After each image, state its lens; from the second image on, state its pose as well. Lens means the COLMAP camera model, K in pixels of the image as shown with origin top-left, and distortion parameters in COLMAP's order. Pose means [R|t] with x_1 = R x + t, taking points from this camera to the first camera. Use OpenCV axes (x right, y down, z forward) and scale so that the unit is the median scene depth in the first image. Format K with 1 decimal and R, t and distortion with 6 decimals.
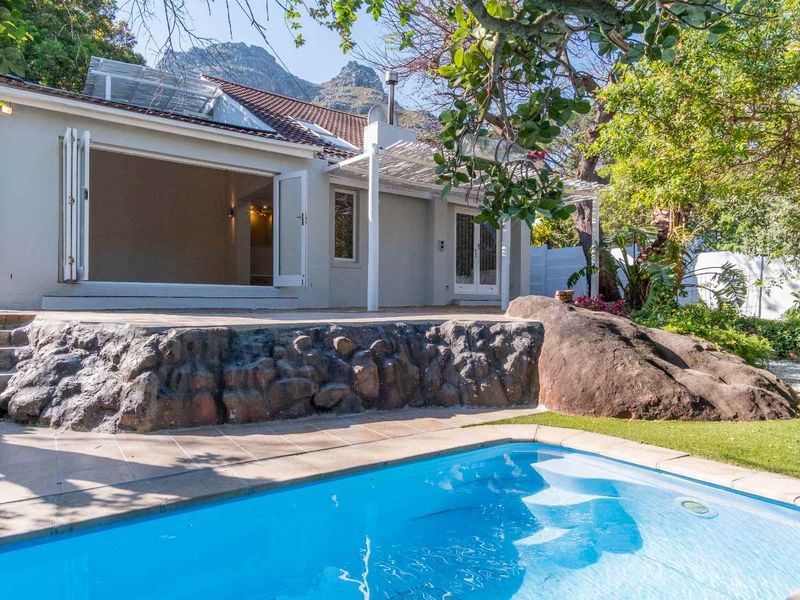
lens RADIAL K [[523.7, 0, 385.1], [0, 523.7, 298.6], [0, 0, 1]] dist [0.004153, 0.001125]
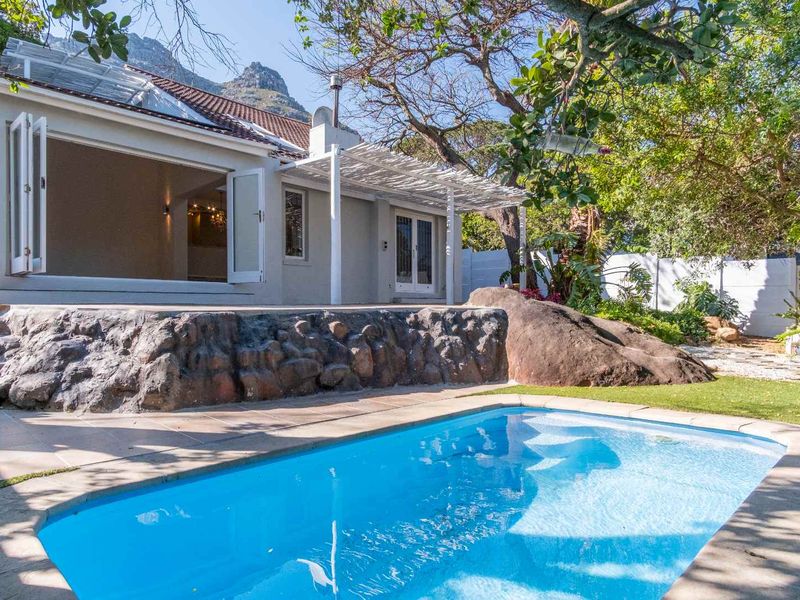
lens RADIAL K [[526.7, 0, 382.7], [0, 526.7, 302.5], [0, 0, 1]] dist [0.003829, 0.001362]
pose [[0.984157, -0.006238, 0.177188, -0.176908], [0.007542, 0.999949, -0.006687, 0.040452], [-0.177137, 0.007917, 0.984154, -0.074077]]
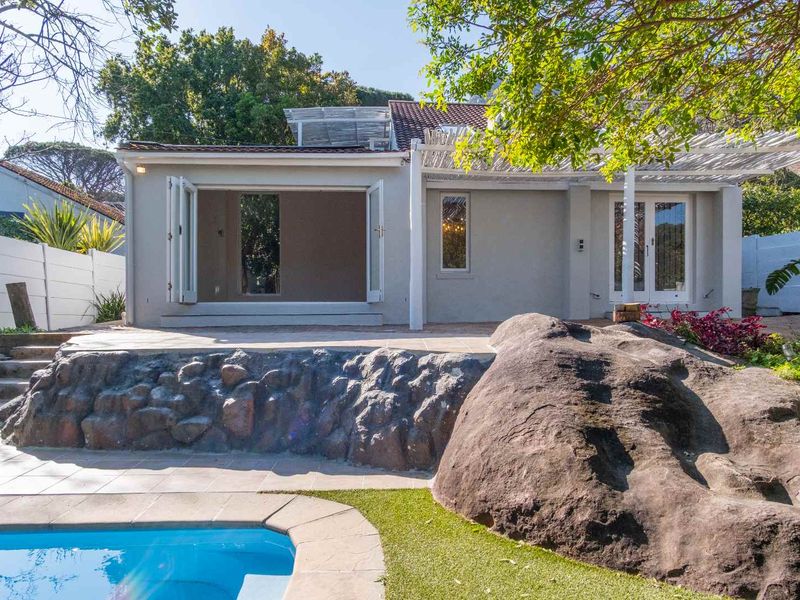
lens RADIAL K [[508.6, 0, 400.0], [0, 508.6, 300.0], [0, 0, 1]] dist [0.002912, 0.001788]
pose [[0.838358, -0.022198, -0.544668, 0.627745], [0.015991, 0.999742, -0.016131, -0.019258], [0.544886, 0.004814, 0.838497, 0.411577]]
